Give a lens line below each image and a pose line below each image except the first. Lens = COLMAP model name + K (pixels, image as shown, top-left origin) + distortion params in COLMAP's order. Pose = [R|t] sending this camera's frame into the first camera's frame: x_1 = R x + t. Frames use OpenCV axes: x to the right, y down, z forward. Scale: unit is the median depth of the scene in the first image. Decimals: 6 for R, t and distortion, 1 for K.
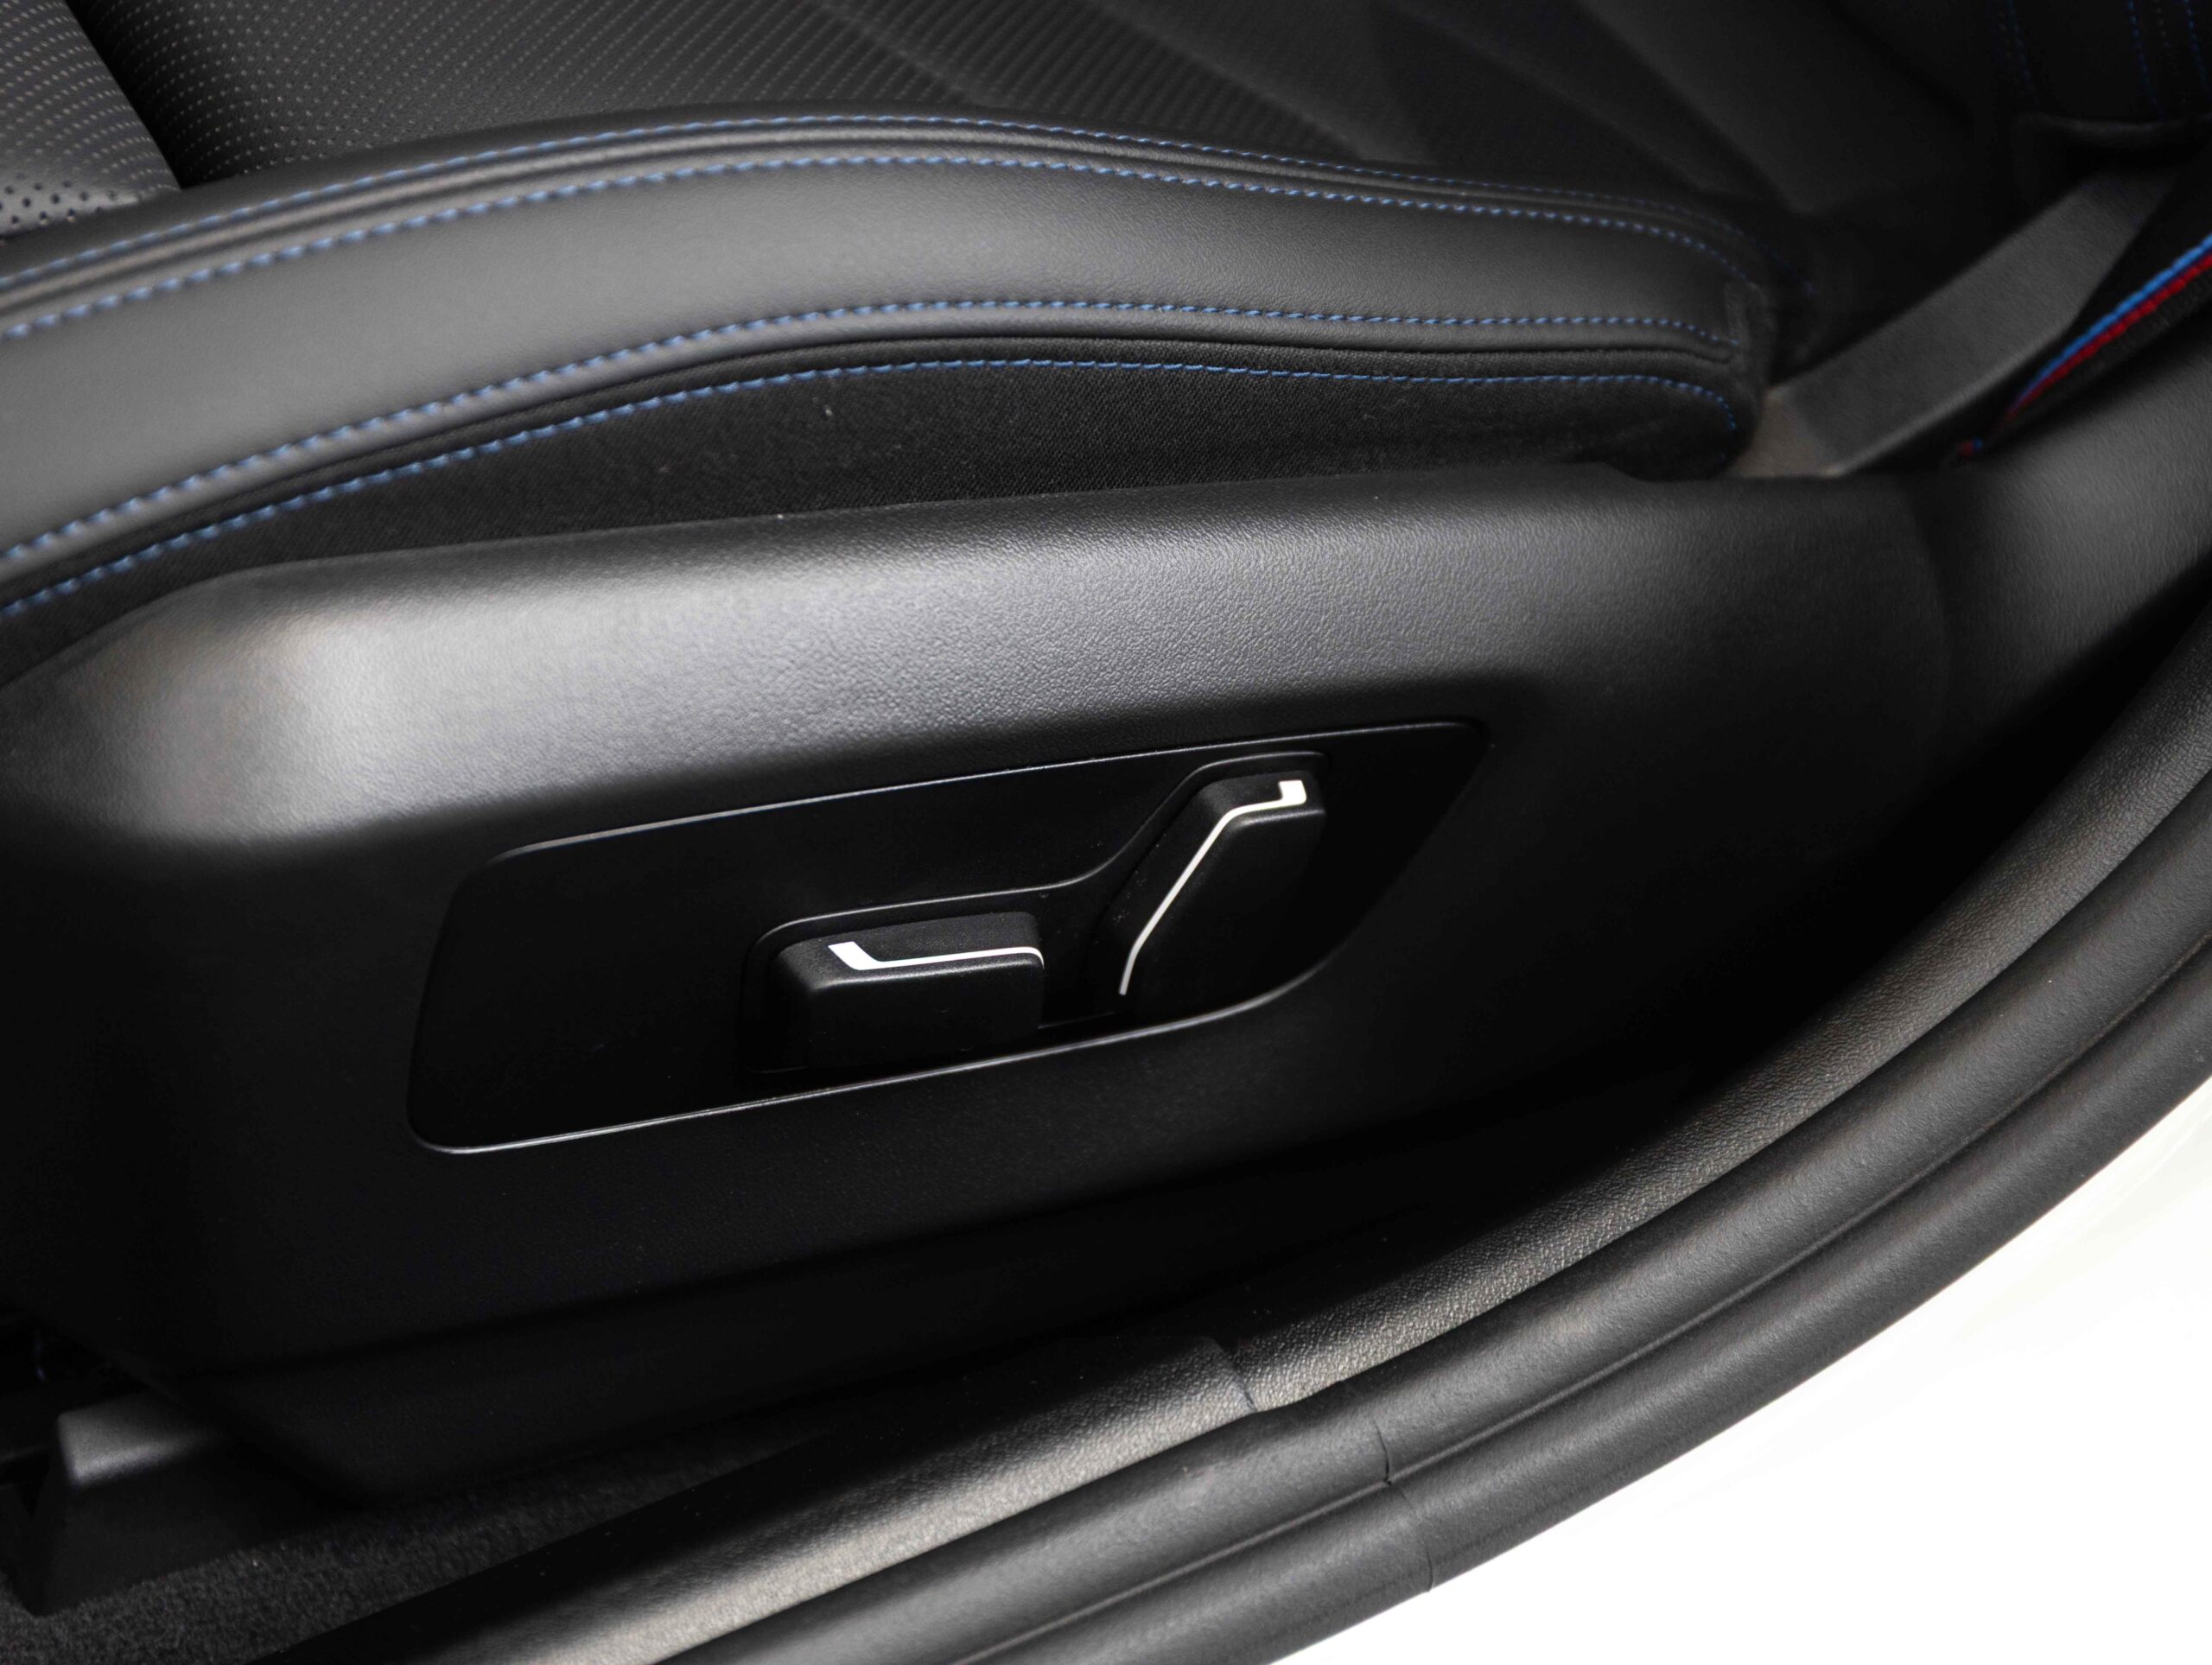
lens RADIAL K [[4414.5, 0, 1106.3], [0, 4414.5, 830.9], [0, 0, 1]] dist [0.008822, 0.000000]
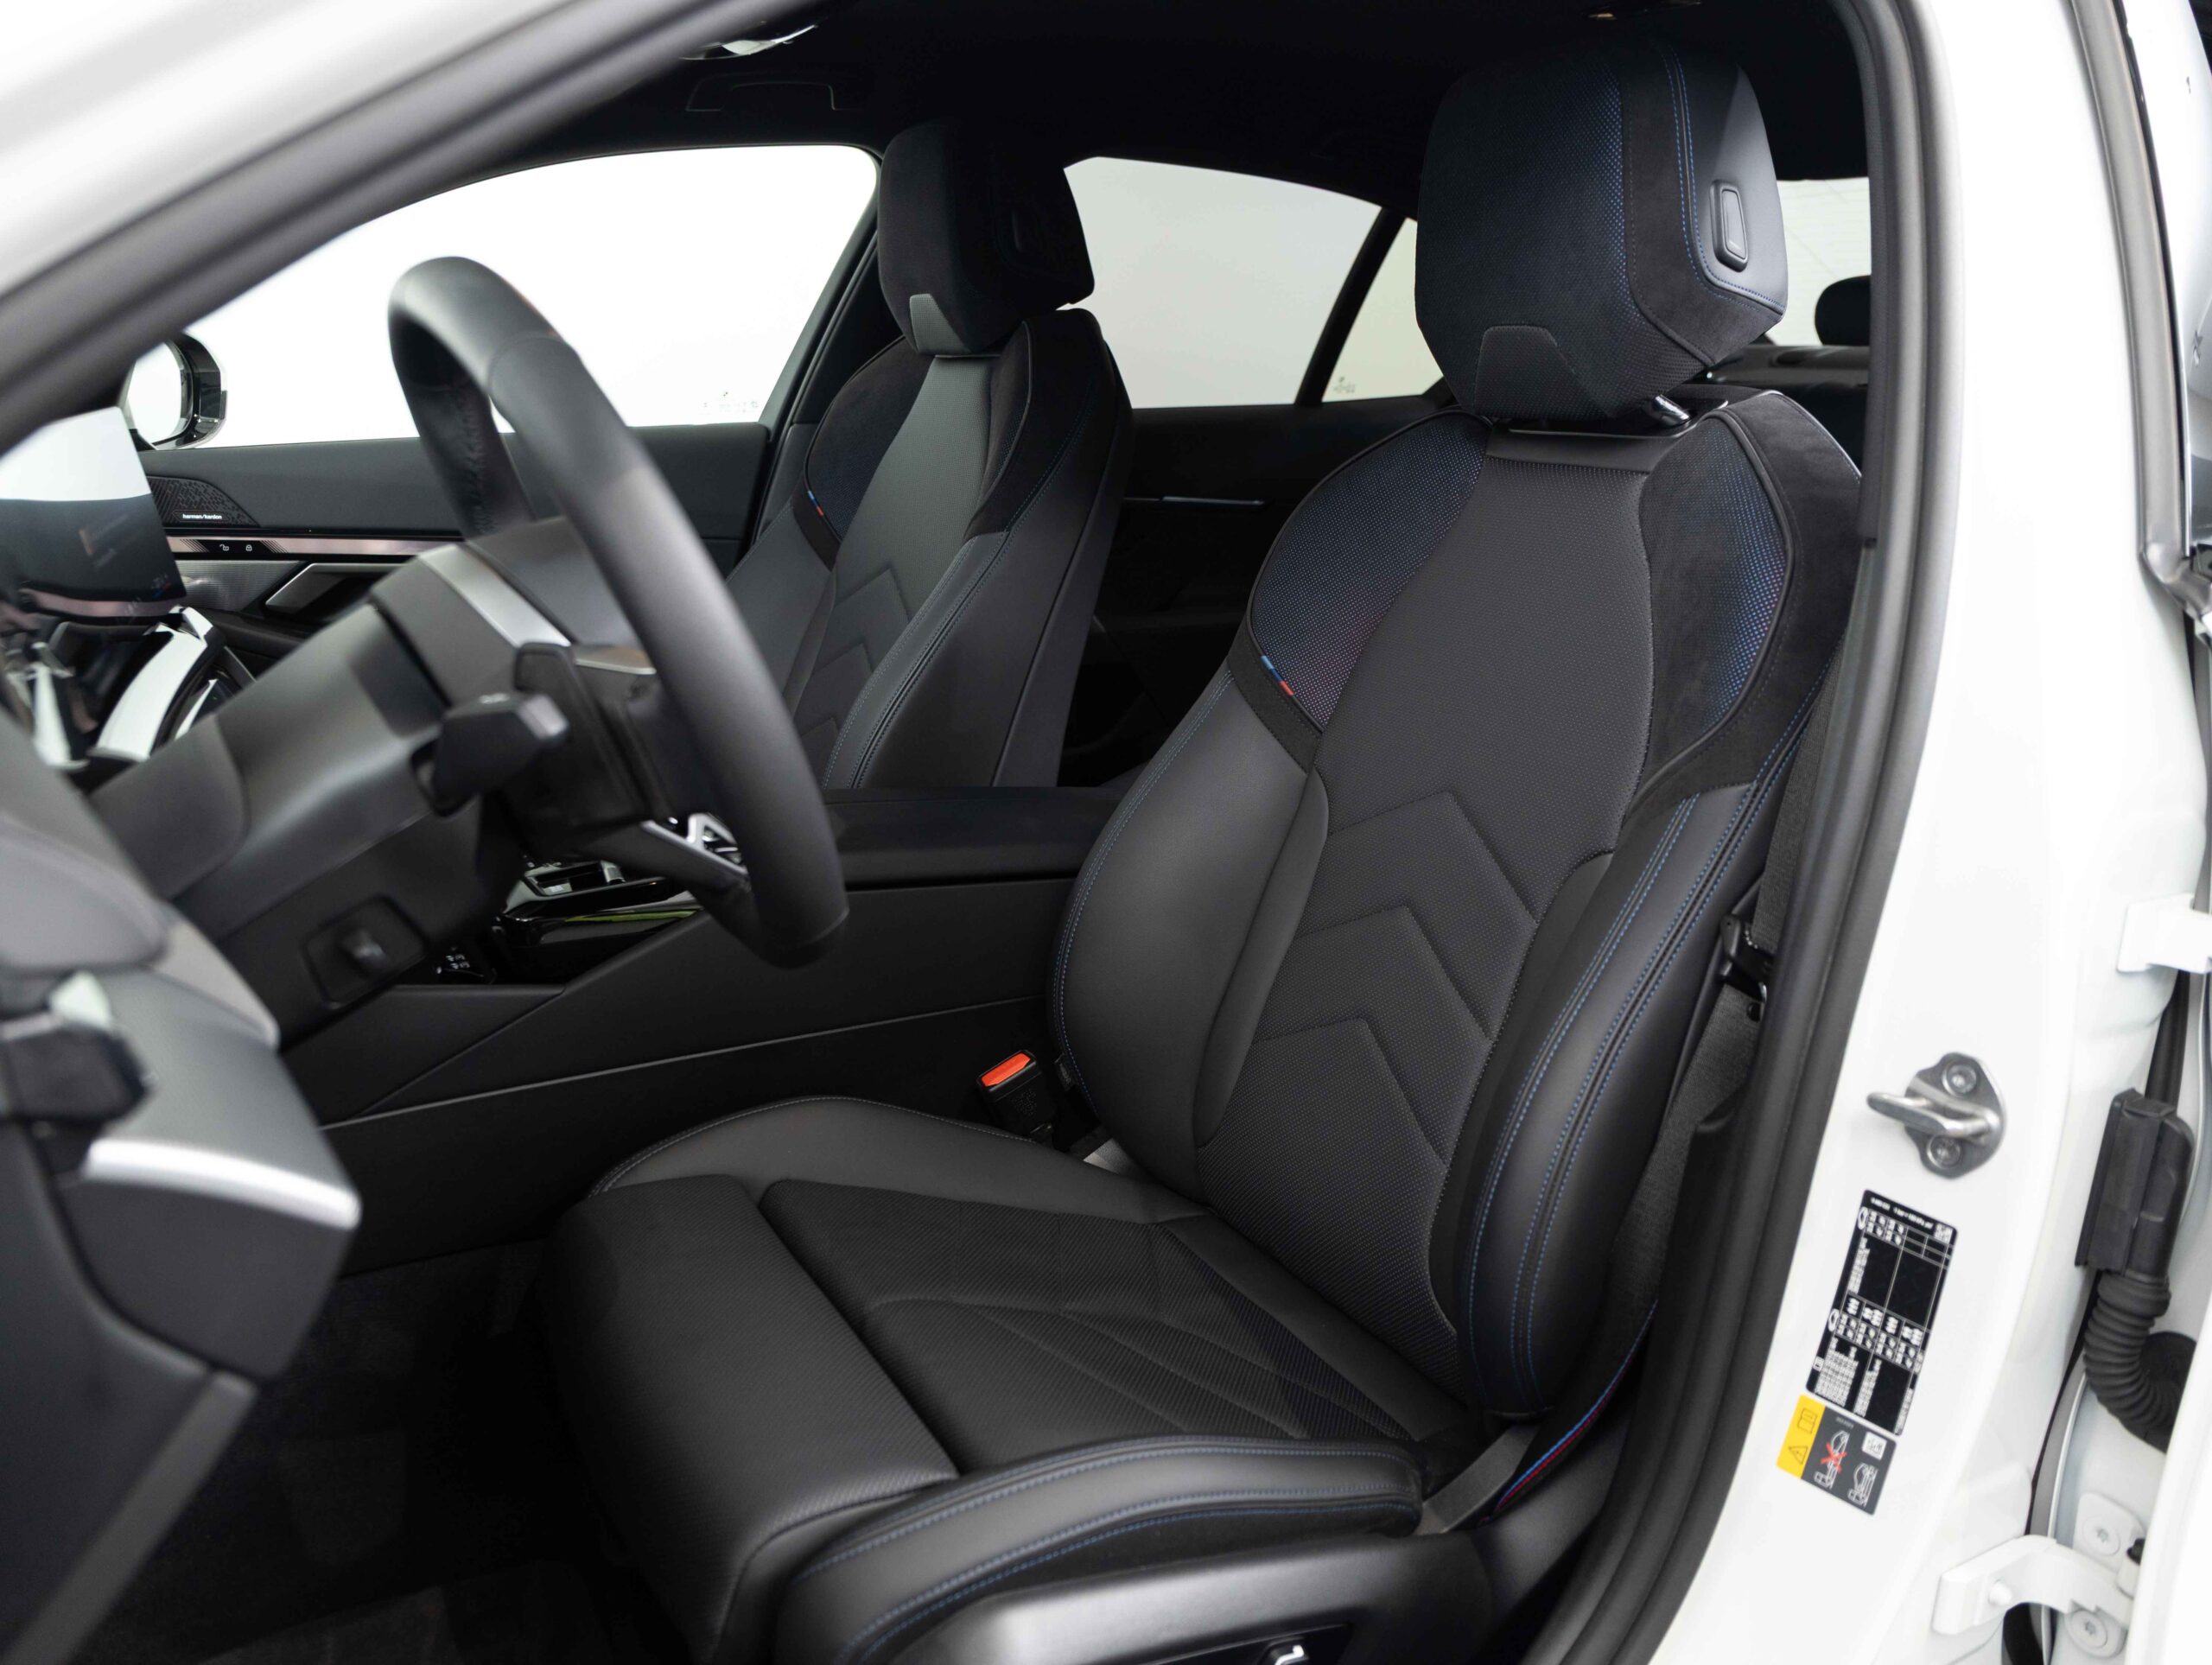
lens RADIAL K [[1596.4, 0, 1117.5], [0, 1596.4, 840.5], [0, 0, 1]] dist [-0.003364, -0.006631]
pose [[0.998735, -0.040372, 0.029986, -0.093596], [0.049628, 0.887645, -0.457846, -0.007738], [-0.008133, 0.458755, 0.888526, -0.275125]]
